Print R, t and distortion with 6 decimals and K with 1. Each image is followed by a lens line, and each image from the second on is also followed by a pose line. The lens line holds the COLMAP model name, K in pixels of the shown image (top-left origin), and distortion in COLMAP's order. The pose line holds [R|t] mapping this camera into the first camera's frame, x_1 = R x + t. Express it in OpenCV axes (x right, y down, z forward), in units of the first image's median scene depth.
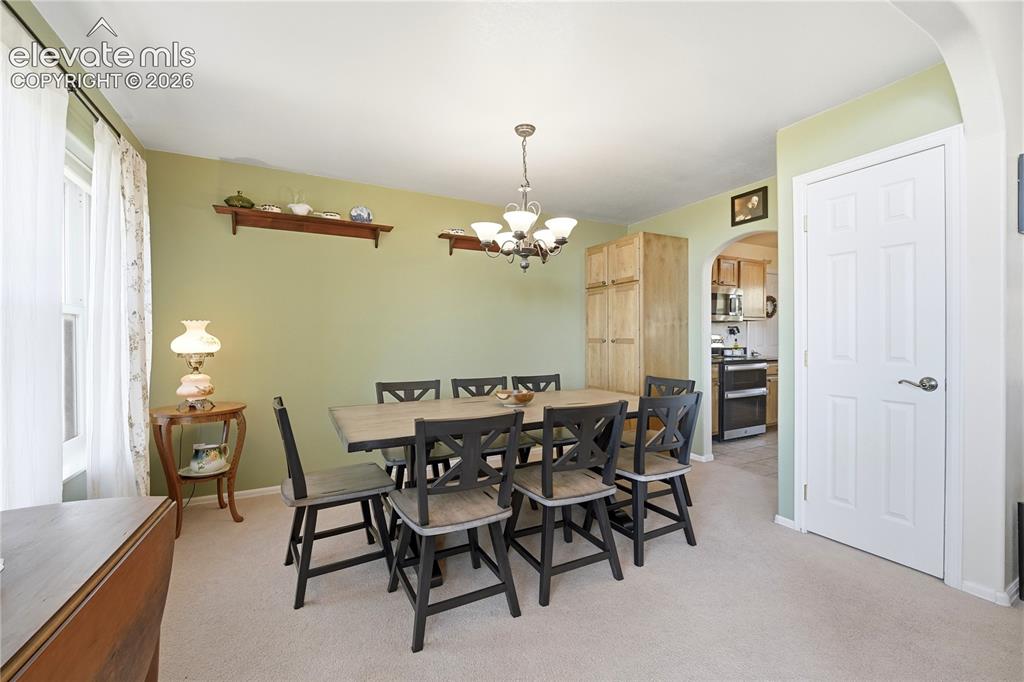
lens RADIAL K [[425.2, 0, 532.5], [0, 425.2, 338.6], [0, 0, 1]] dist [-0.007884, -0.001982]
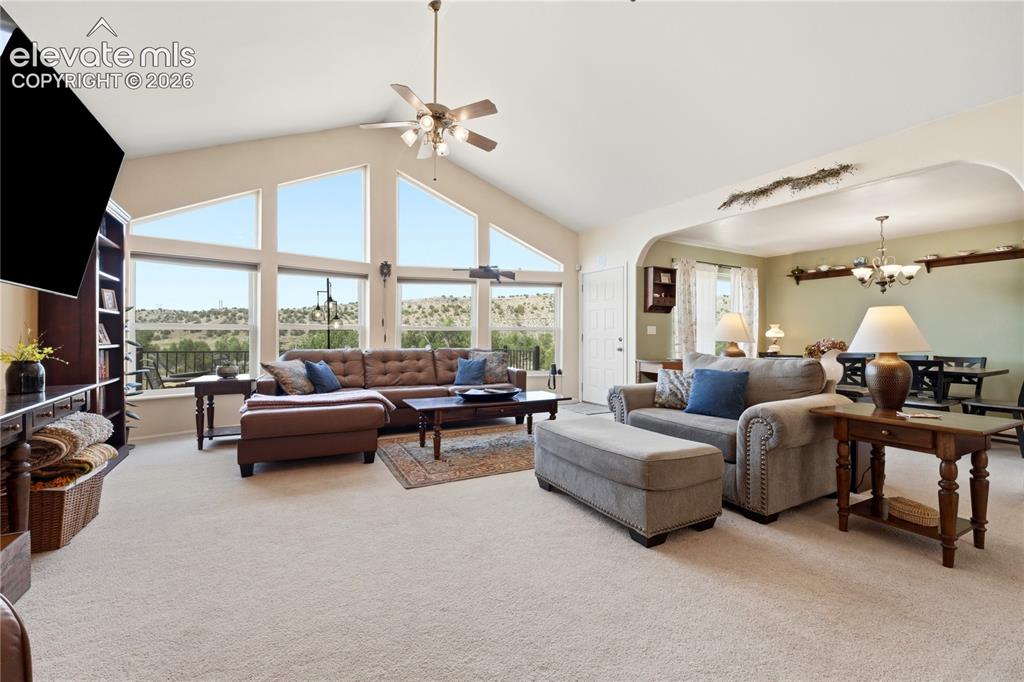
lens RADIAL K [[425.2, 0, 516.3], [0, 425.2, 336.2], [0, 0, 1]] dist [-0.007884, -0.001982]
pose [[0.015301, 0.006325, -0.999863, 1.431199], [-0.005207, 0.999967, 0.006246, 0.017606], [0.999869, 0.005111, 0.015334, -0.496691]]
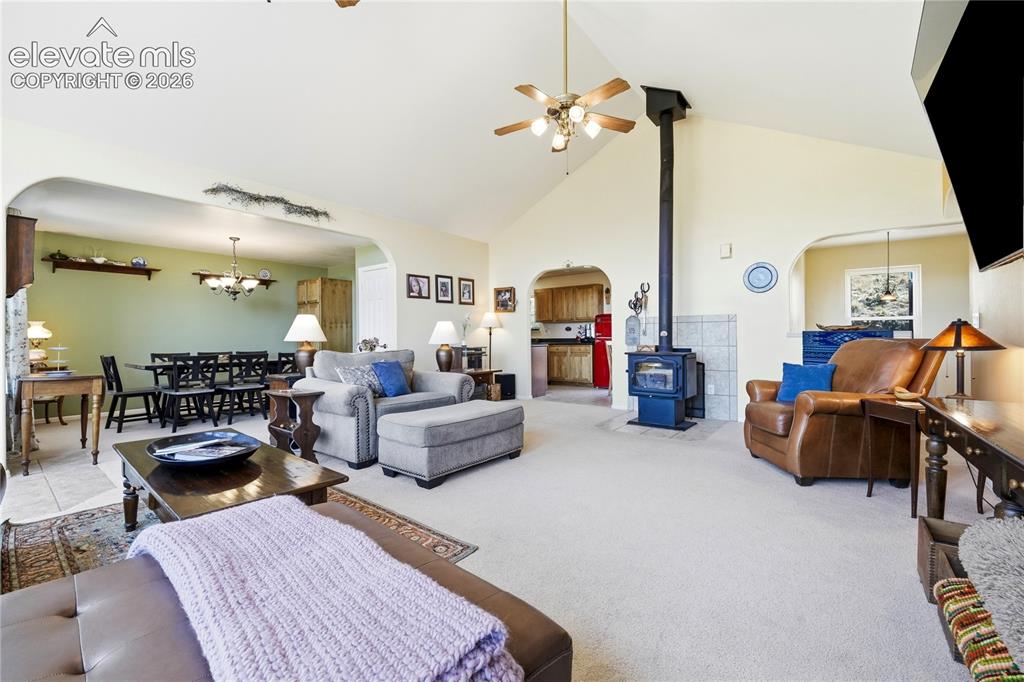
lens RADIAL K [[425.2, 0, 509.3], [0, 425.2, 333.0], [0, 0, 1]] dist [-0.007884, -0.001982]
pose [[0.924644, 0.004129, 0.380809, 0.378667], [0.002481, 0.999855, -0.016866, 0.039764], [-0.380823, 0.016539, 0.924500, -1.291844]]
